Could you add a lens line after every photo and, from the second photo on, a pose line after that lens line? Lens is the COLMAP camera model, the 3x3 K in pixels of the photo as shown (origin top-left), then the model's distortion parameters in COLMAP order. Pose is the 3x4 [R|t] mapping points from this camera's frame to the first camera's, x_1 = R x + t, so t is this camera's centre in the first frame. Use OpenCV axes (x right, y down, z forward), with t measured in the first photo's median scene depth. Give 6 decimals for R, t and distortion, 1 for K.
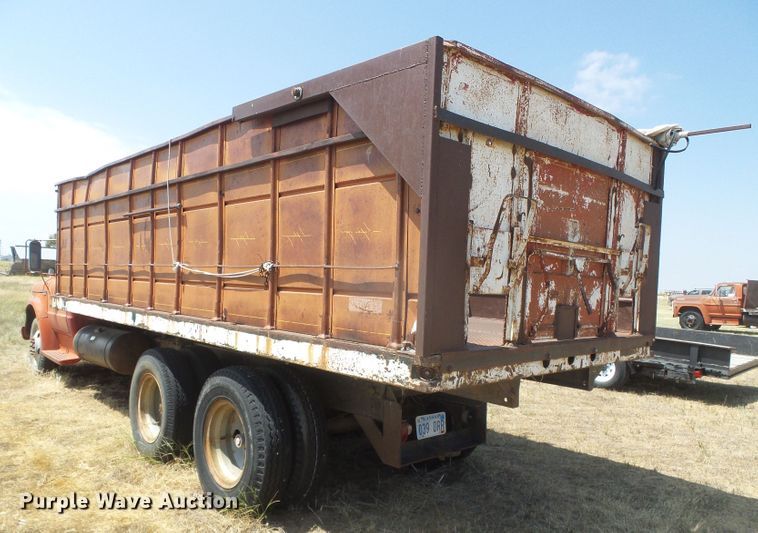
lens RADIAL K [[554.3, 0, 380.1], [0, 554.3, 295.1], [0, 0, 1]] dist [-0.007540, -0.001103]
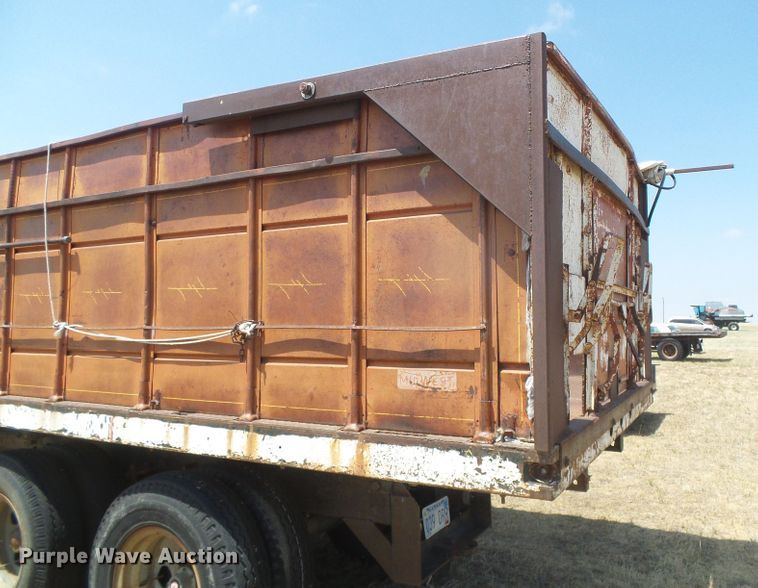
lens RADIAL K [[588.1, 0, 444.4], [0, 588.1, 273.6], [0, 0, 1]] dist [-0.008623, -0.005553]
pose [[0.936872, -0.012529, 0.349447, -0.228854], [0.046958, 0.994814, -0.090227, -0.042168], [-0.346504, 0.100941, 0.932602, 0.217493]]
